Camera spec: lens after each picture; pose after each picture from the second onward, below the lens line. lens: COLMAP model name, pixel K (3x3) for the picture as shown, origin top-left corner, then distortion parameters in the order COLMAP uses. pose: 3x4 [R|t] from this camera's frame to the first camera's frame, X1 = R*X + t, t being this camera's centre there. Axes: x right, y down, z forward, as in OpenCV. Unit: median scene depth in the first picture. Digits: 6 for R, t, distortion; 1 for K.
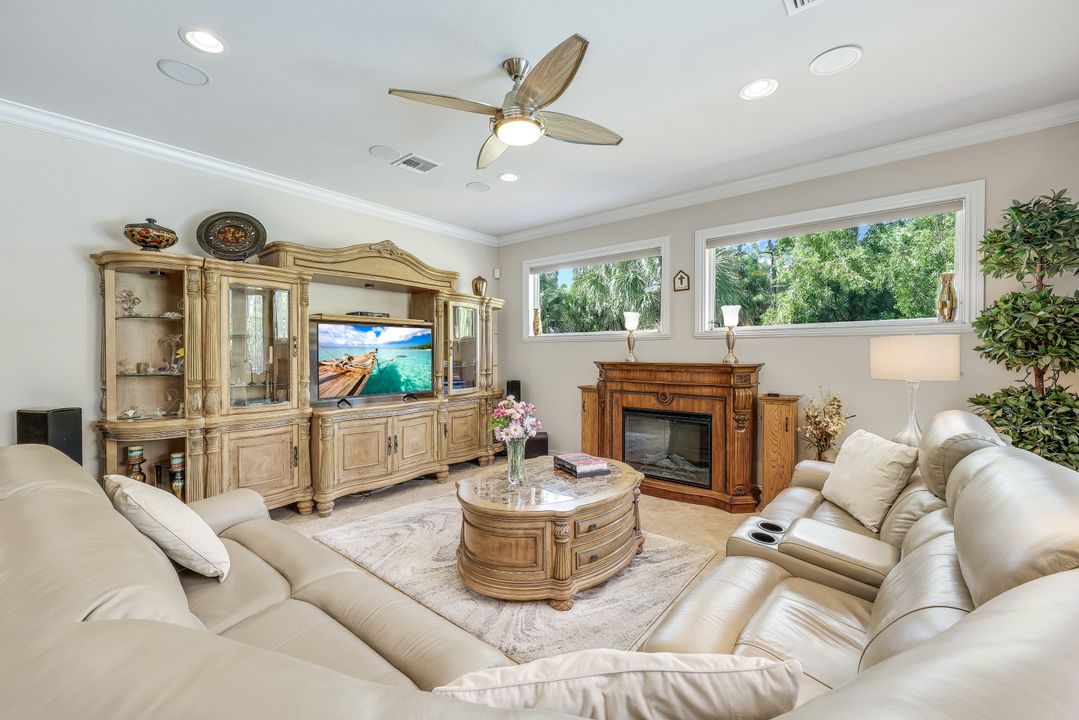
lens RADIAL K [[439.1, 0, 538.7], [0, 439.1, 357.9], [0, 0, 1]] dist [0.004368, 0.000707]
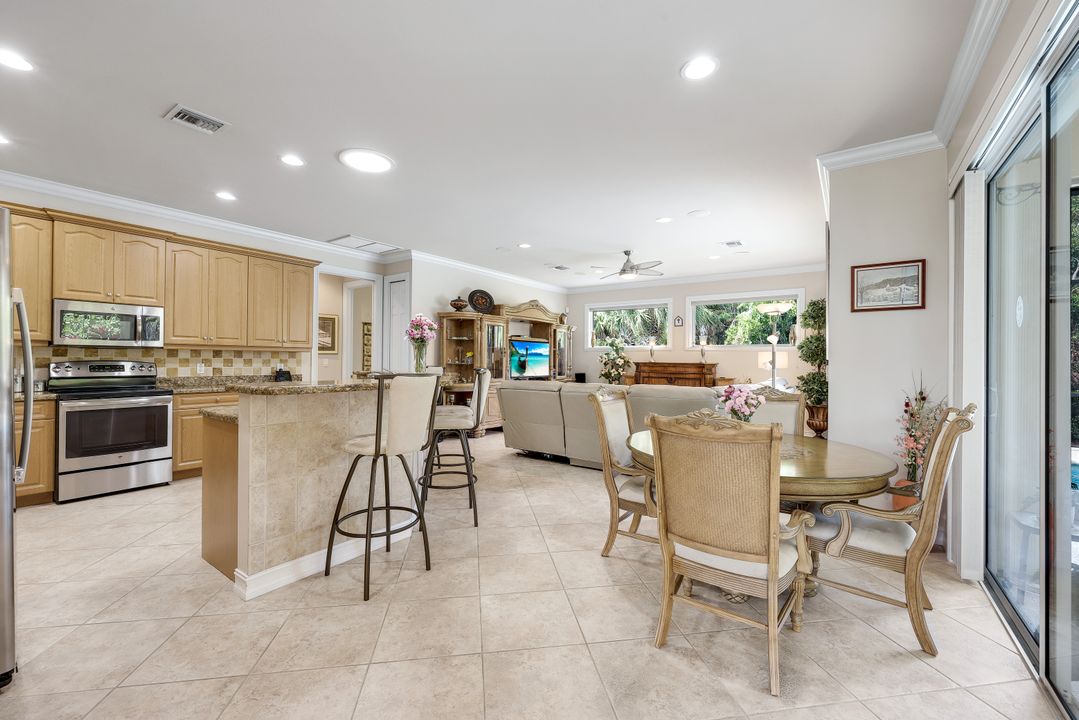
lens RADIAL K [[439.1, 0, 541.1], [0, 439.1, 356.2], [0, 0, 1]] dist [0.004368, 0.000707]
pose [[0.997334, 0.010704, 0.072181, -0.466074], [-0.009578, 0.999827, -0.015922, 0.019739], [-0.072339, 0.015188, 0.997264, -0.993605]]
